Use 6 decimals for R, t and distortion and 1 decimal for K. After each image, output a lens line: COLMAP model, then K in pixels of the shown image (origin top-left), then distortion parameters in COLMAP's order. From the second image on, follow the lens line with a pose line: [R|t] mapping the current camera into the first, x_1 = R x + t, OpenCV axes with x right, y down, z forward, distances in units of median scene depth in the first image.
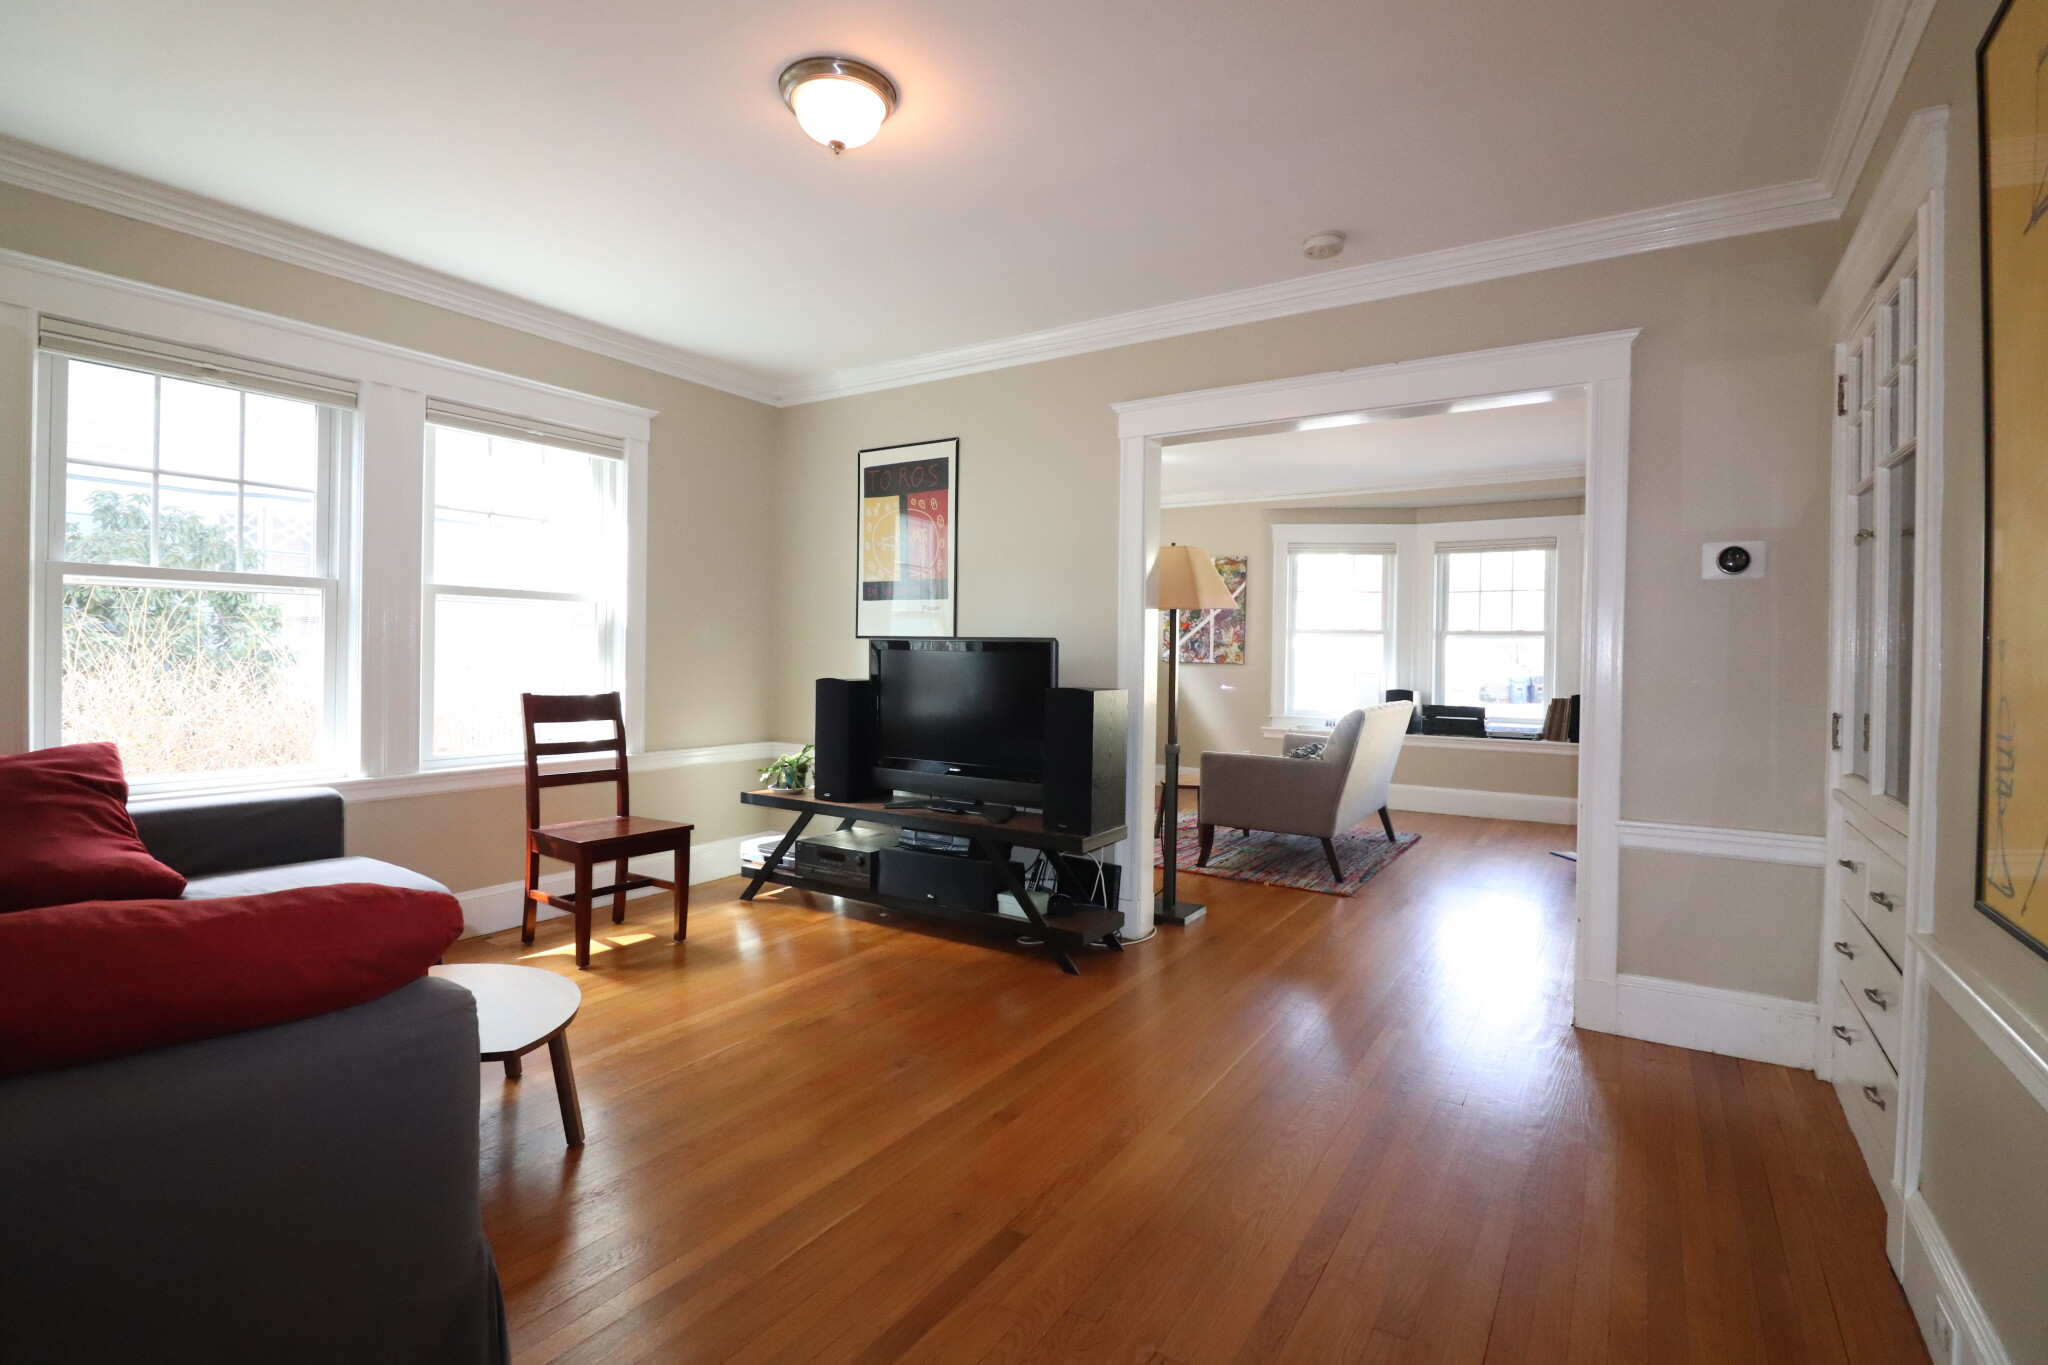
lens RADIAL K [[946.8, 0, 1021.8], [0, 946.8, 664.3], [0, 0, 1]] dist [-0.003714, -0.011272]
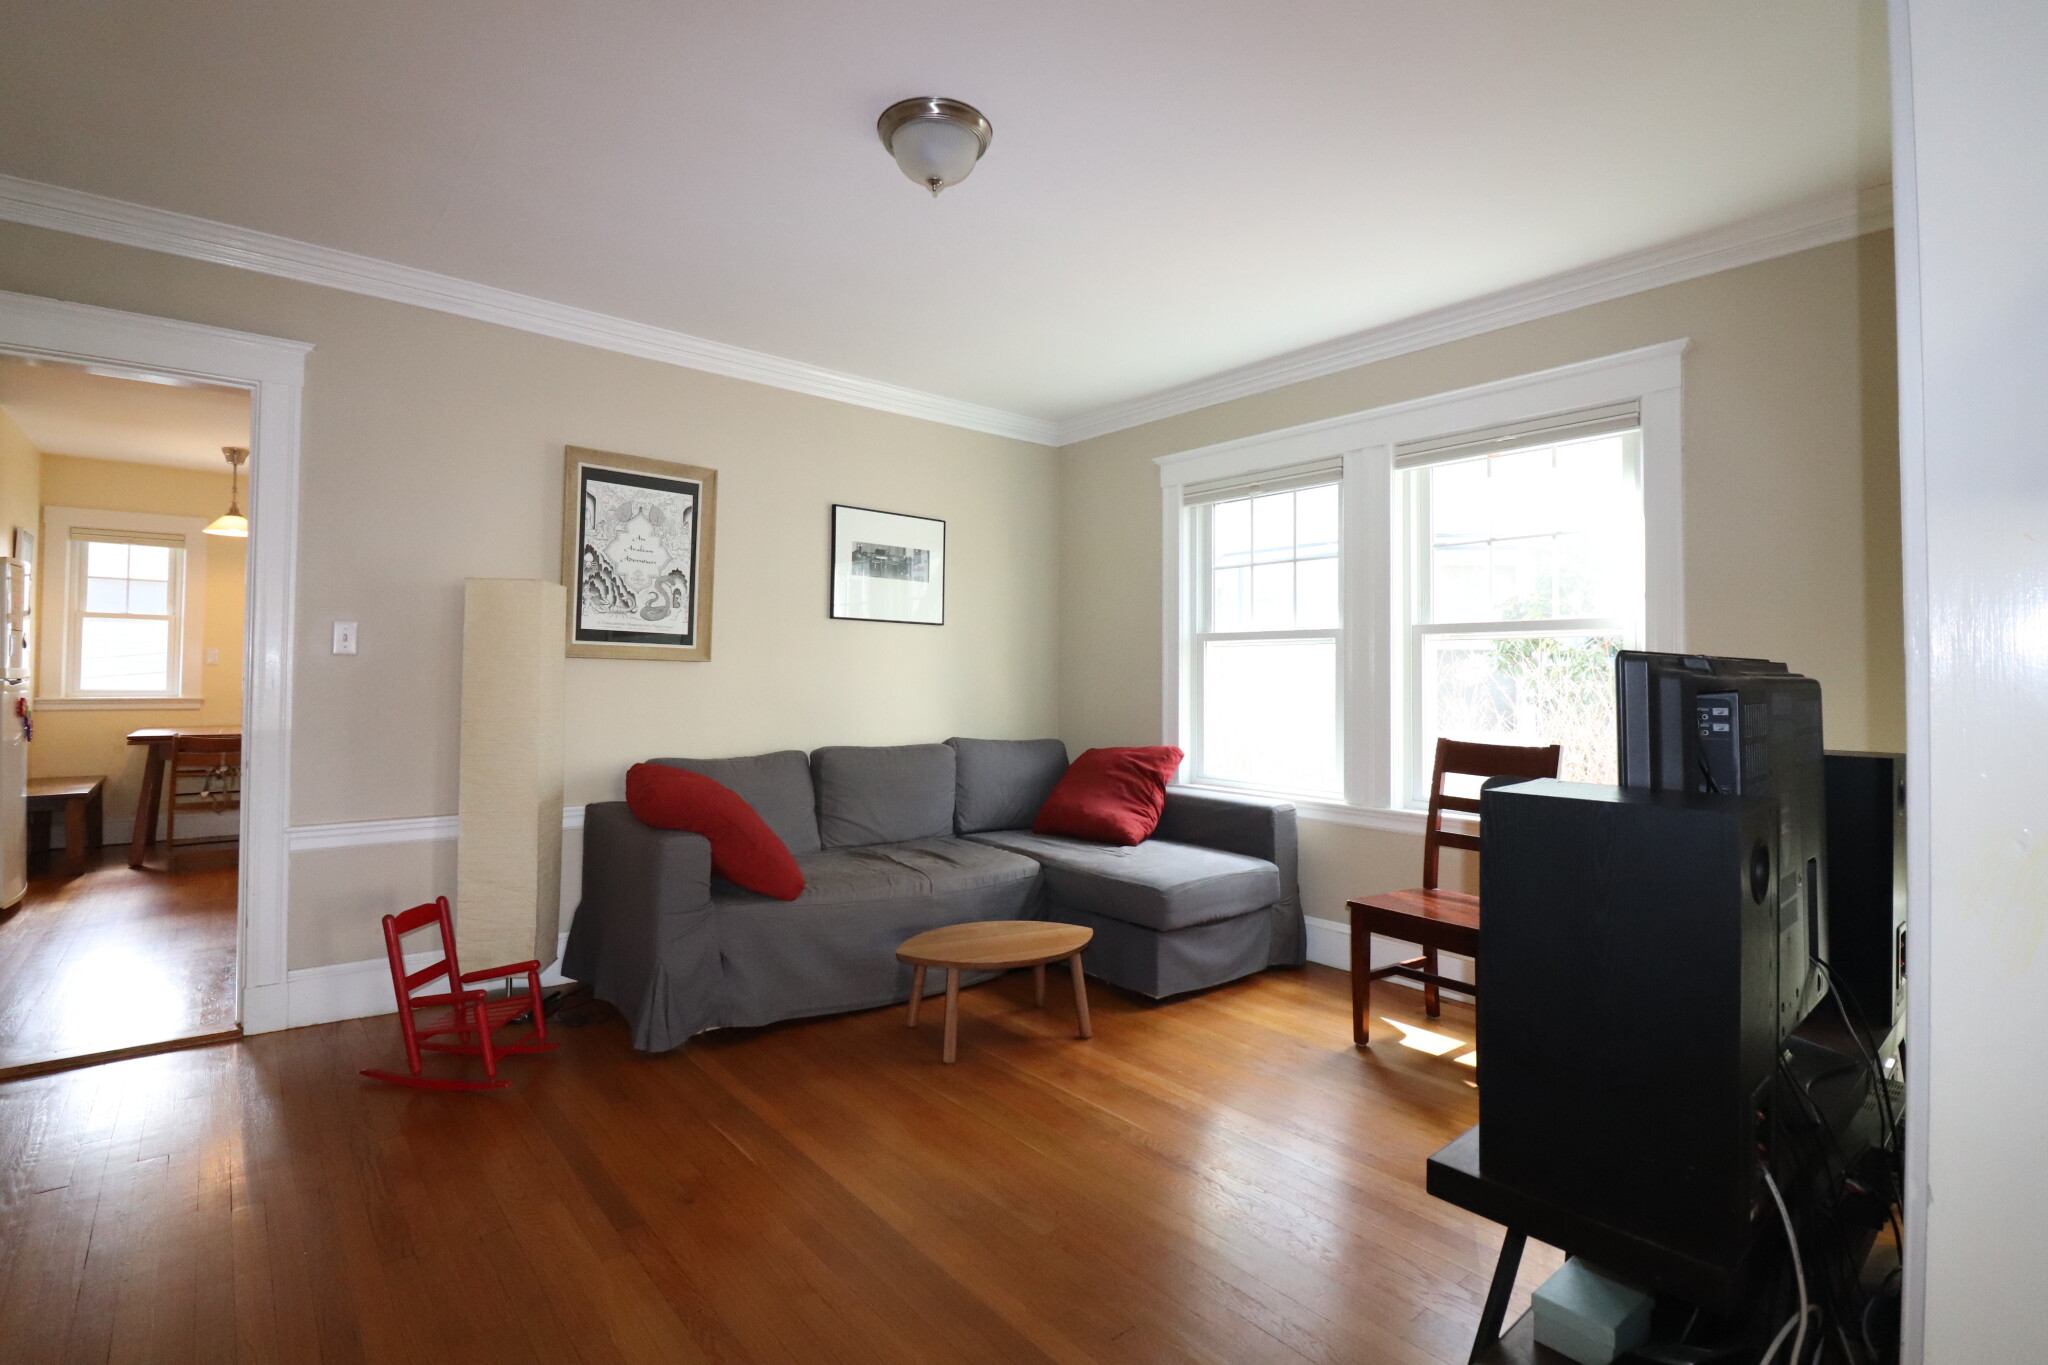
lens RADIAL K [[946.8, 0, 1006.9], [0, 946.8, 652.7], [0, 0, 1]] dist [-0.003714, -0.011272]
pose [[-0.295360, -0.040300, -0.954536, 0.230239], [-0.024174, 0.999105, -0.034701, -0.004431], [0.955080, 0.012826, -0.296070, 0.434933]]
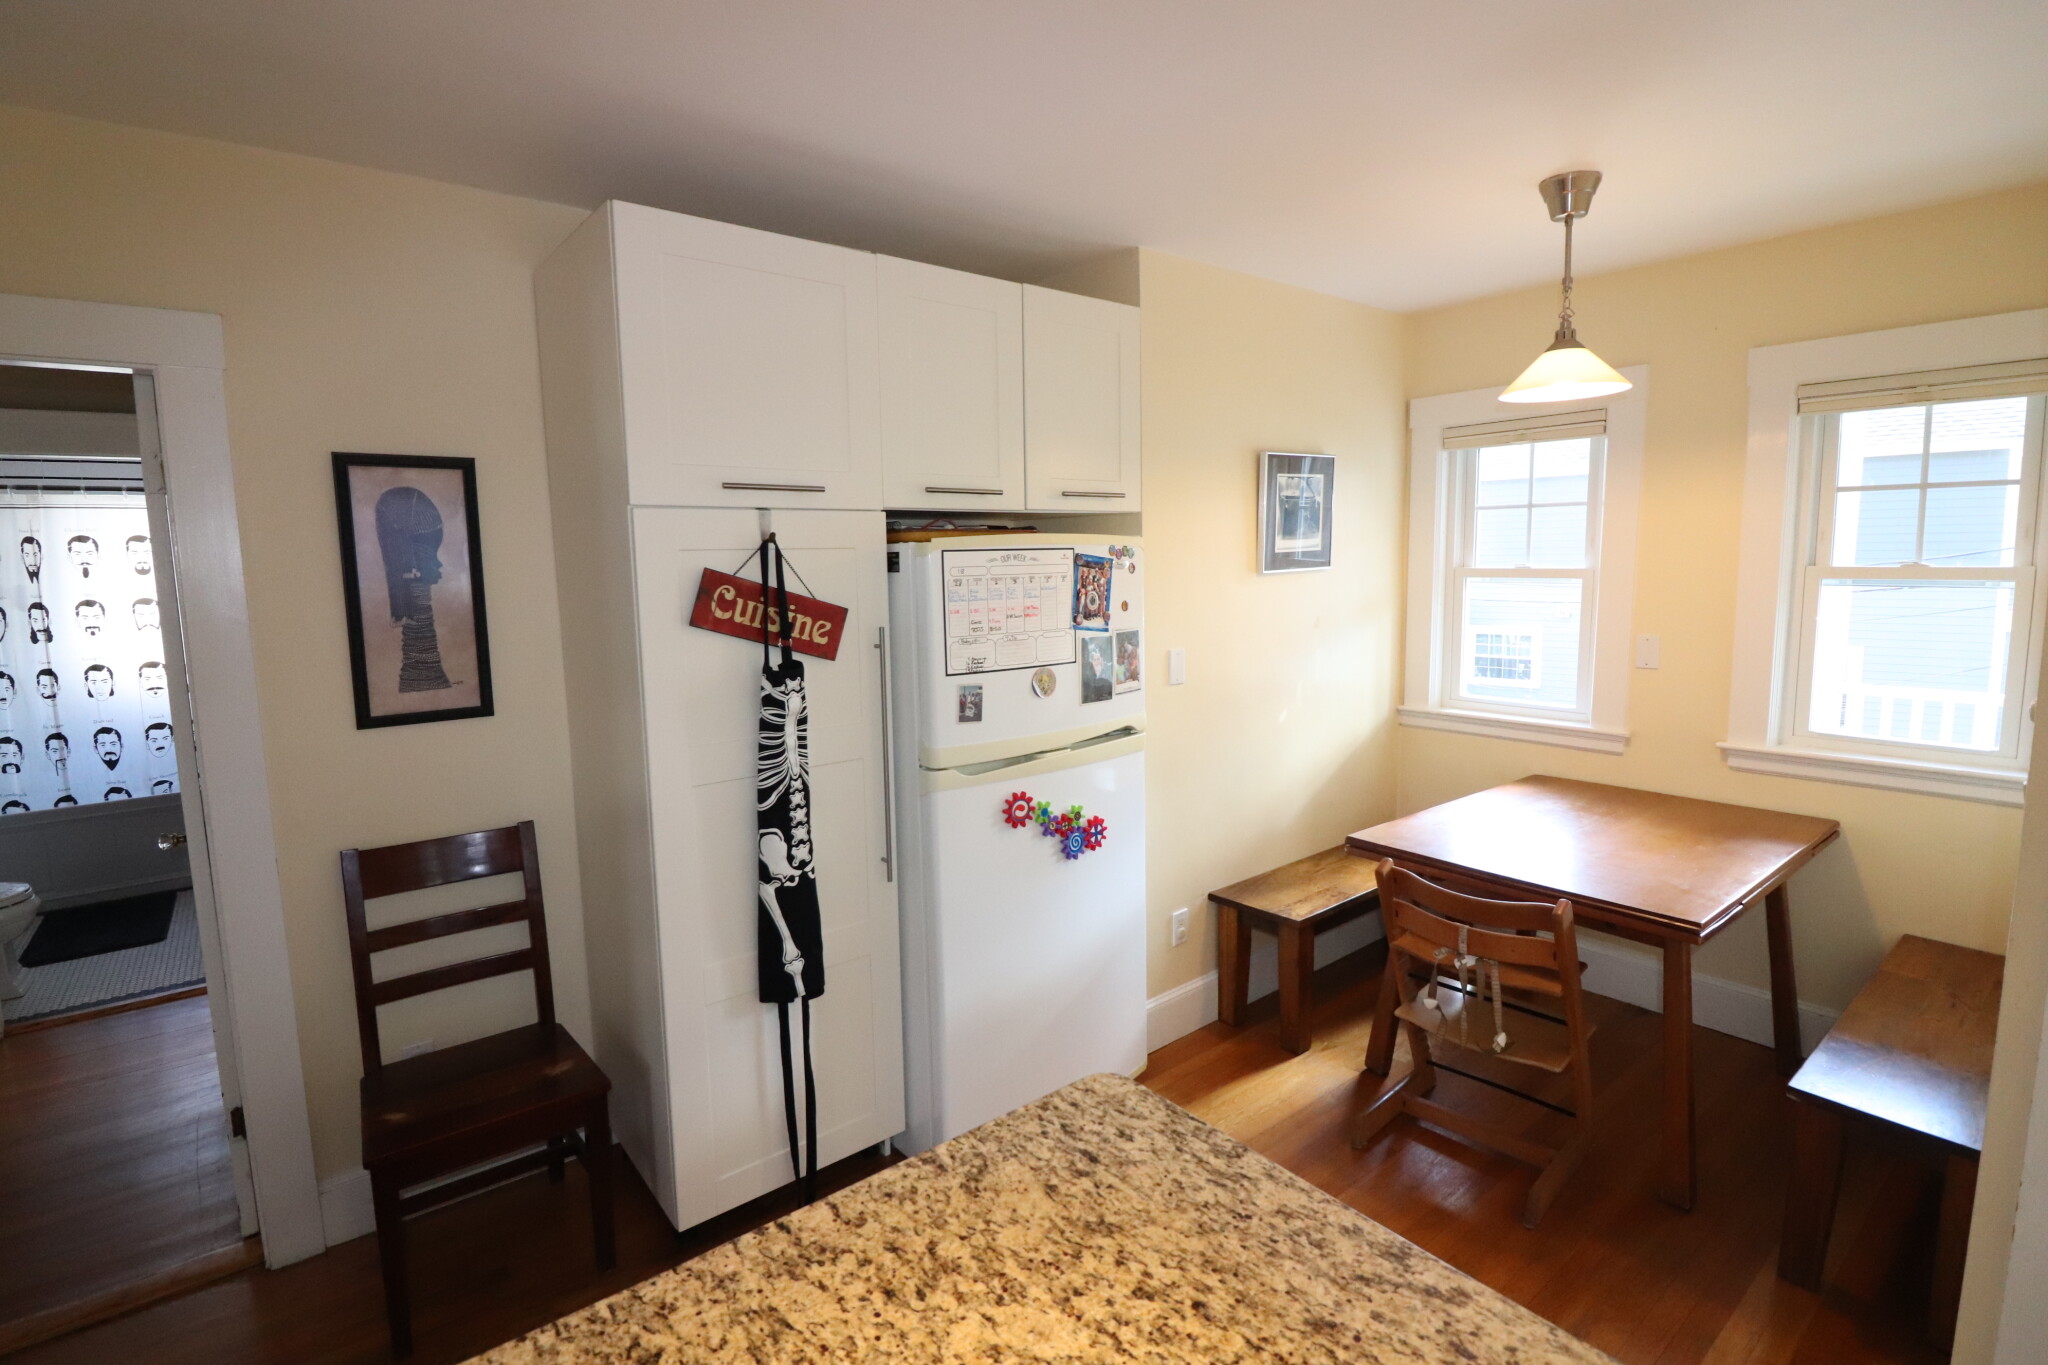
lens RADIAL K [[946.8, 0, 1013.9], [0, 946.8, 678.6], [0, 0, 1]] dist [-0.003714, -0.011272]
pose [[-0.948205, -0.039319, 0.315216, -0.259413], [0.007099, 0.989439, 0.144774, -0.067384], [-0.317579, 0.139513, -0.937912, -0.043802]]
